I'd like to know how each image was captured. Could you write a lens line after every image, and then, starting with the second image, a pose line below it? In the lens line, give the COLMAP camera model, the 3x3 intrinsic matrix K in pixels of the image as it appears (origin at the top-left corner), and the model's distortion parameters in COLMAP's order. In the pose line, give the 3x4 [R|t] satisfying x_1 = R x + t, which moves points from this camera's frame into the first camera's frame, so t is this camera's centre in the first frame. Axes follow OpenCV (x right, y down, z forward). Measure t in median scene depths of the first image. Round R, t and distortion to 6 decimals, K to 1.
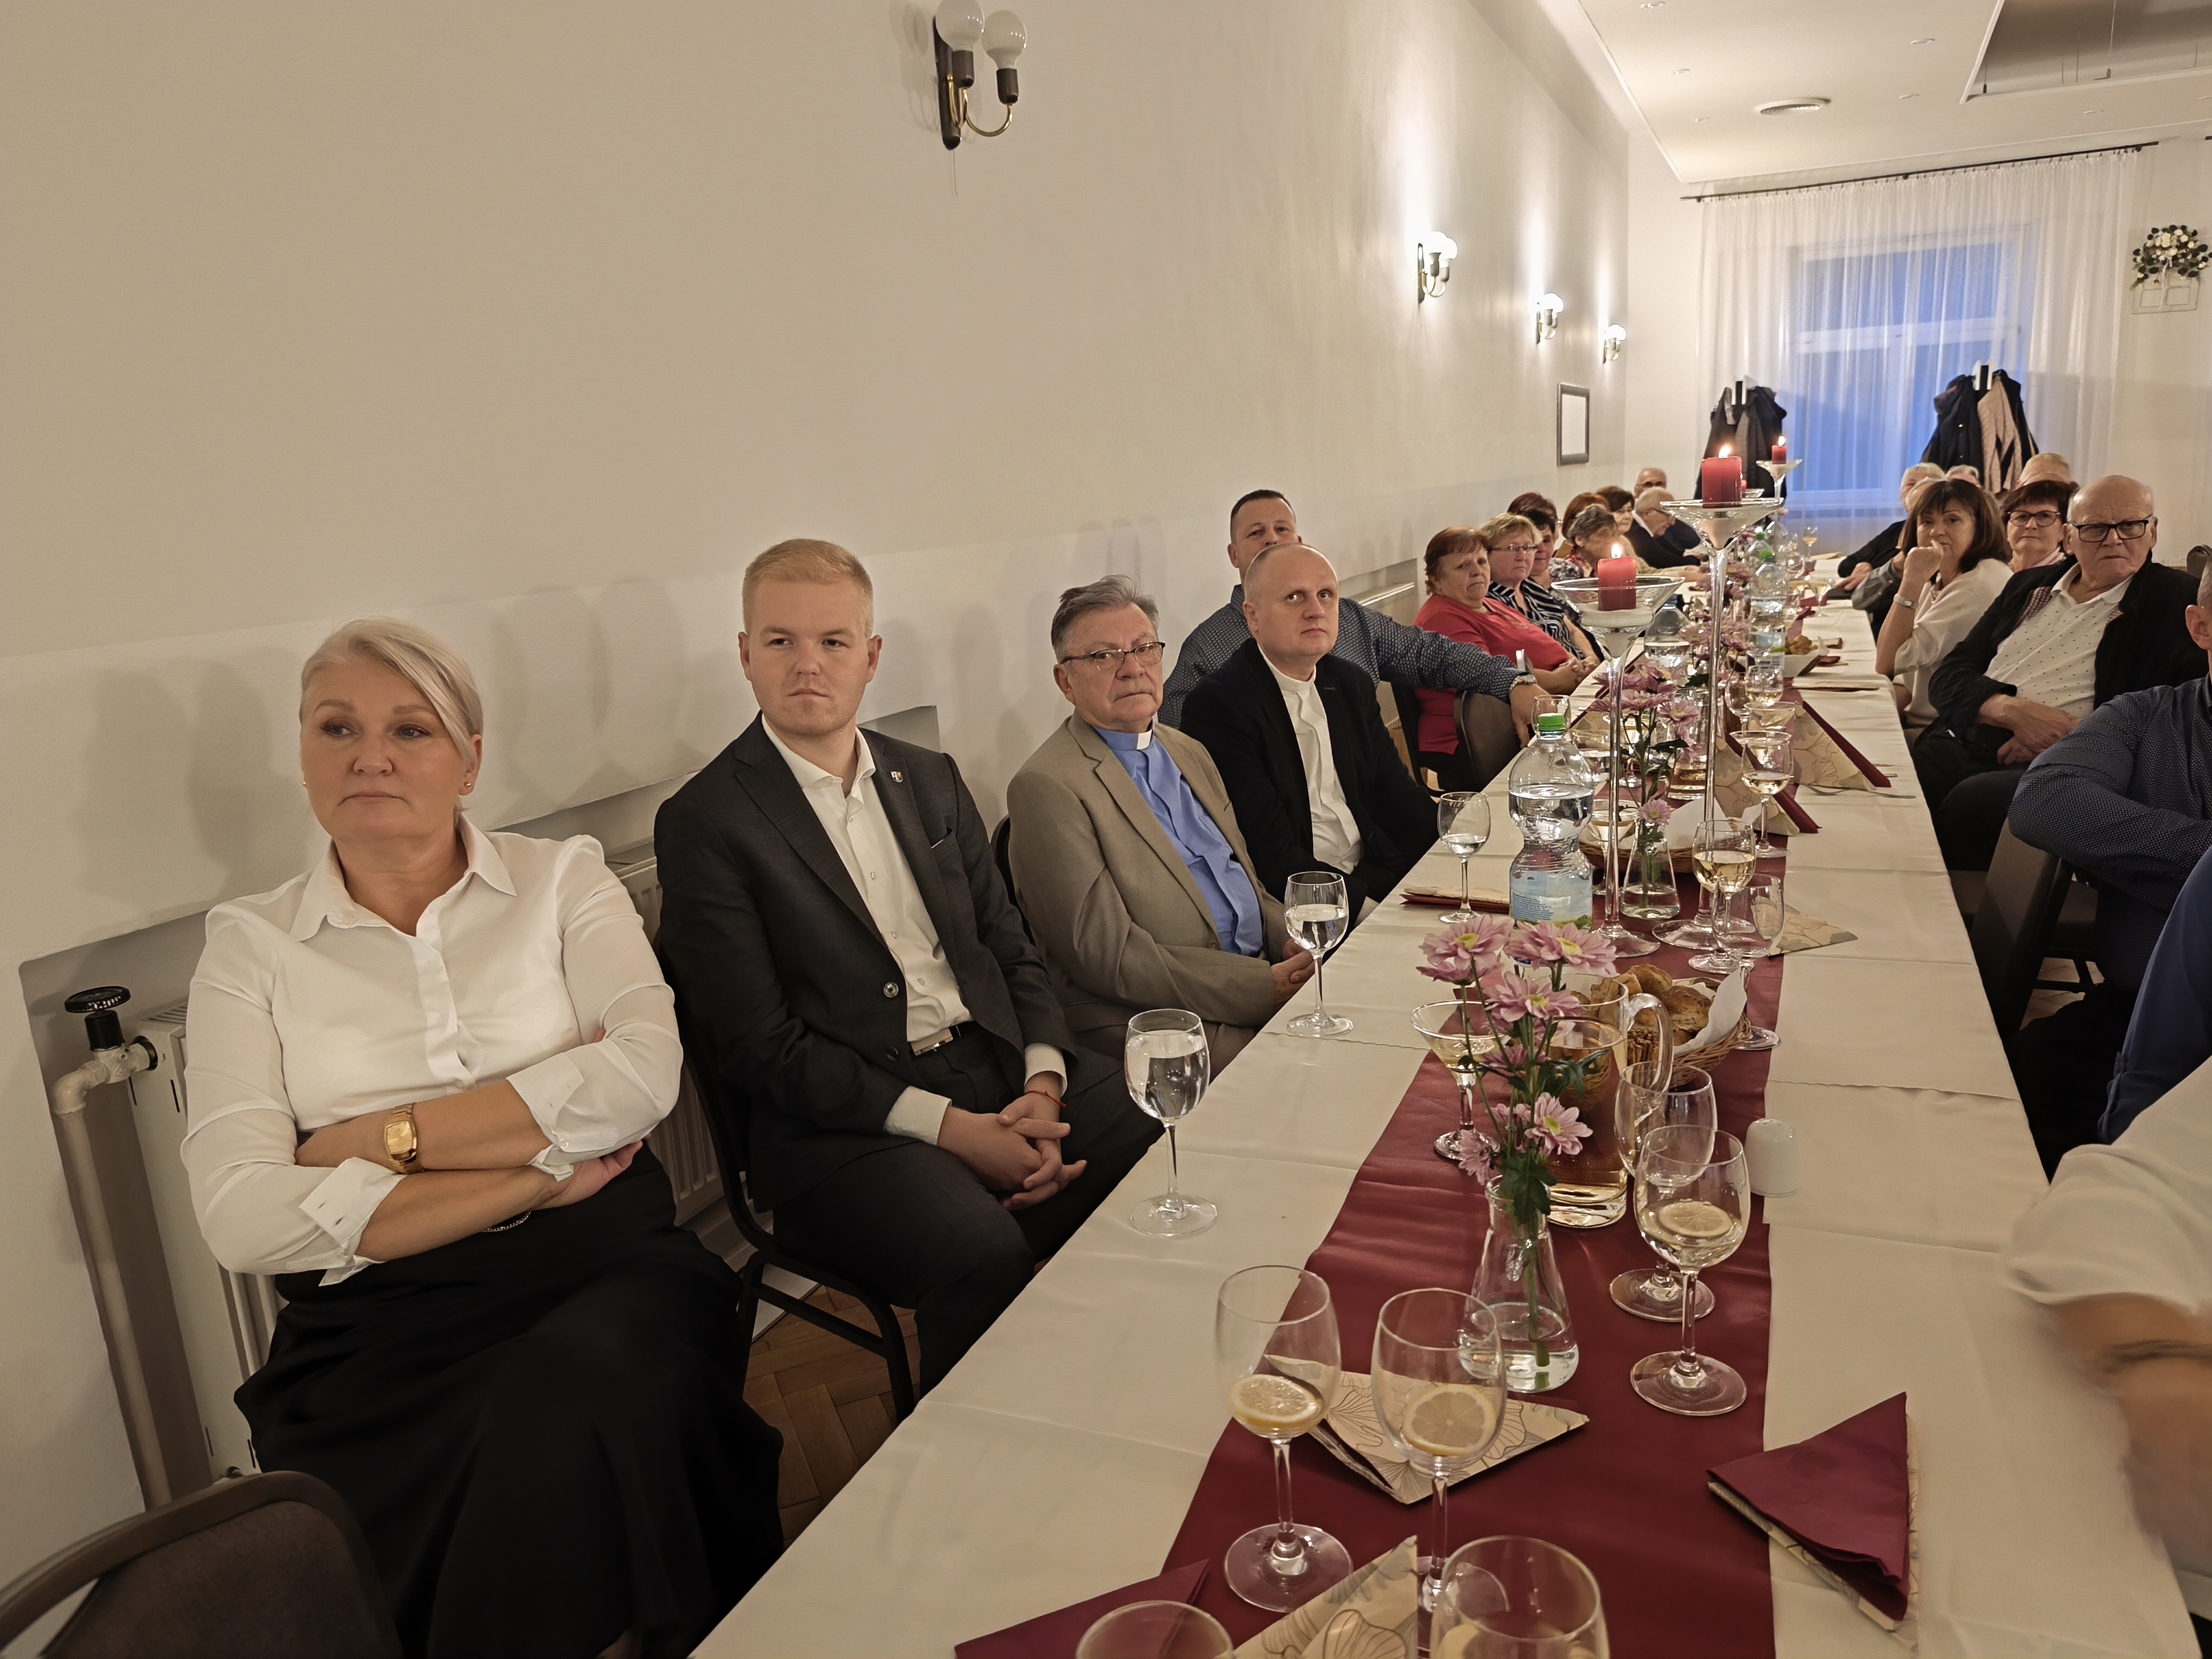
lens RADIAL K [[1524.2, 0, 1125.1], [0, 1524.2, 840.9], [0, 0, 1]] dist [-0.002600, -0.010721]
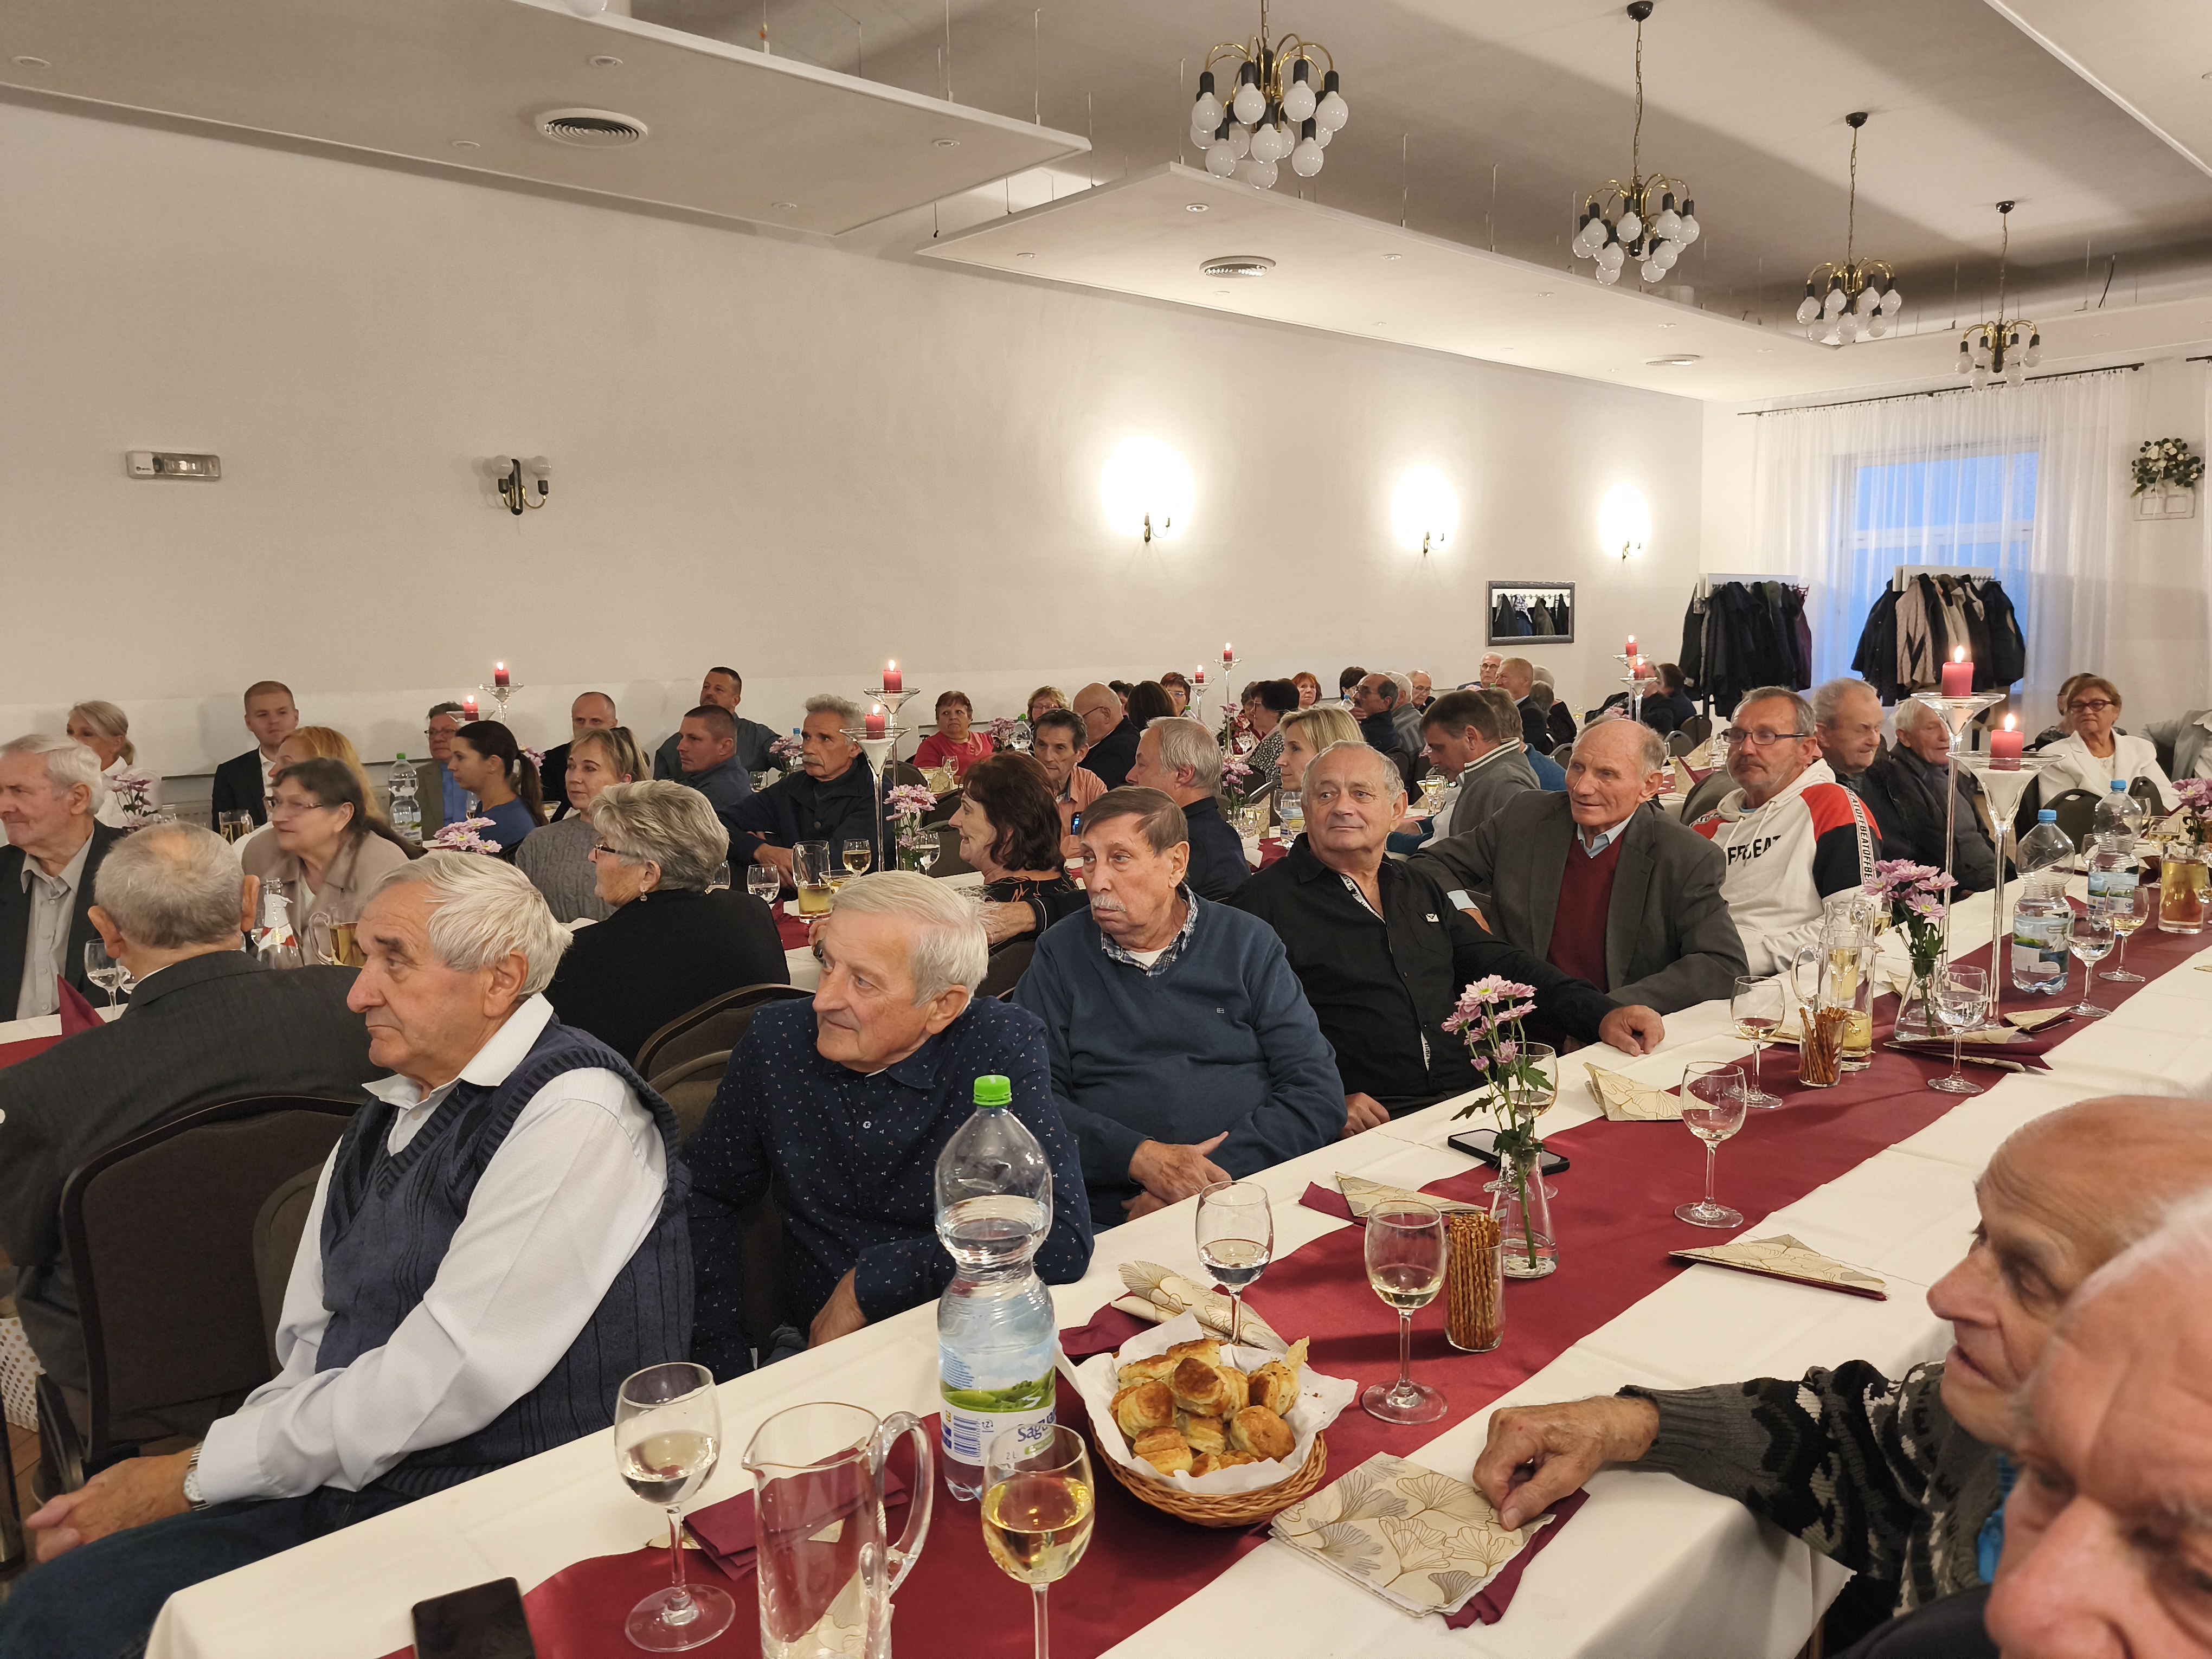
lens RADIAL K [[1524.2, 0, 1125.1], [0, 1524.2, 840.9], [0, 0, 1]] dist [-0.002600, -0.010721]
pose [[0.928819, 0.082523, -0.361227, 0.421424], [-0.113968, 0.991250, -0.066591, 0.020833], [0.352571, 0.103019, 0.930097, -0.198967]]
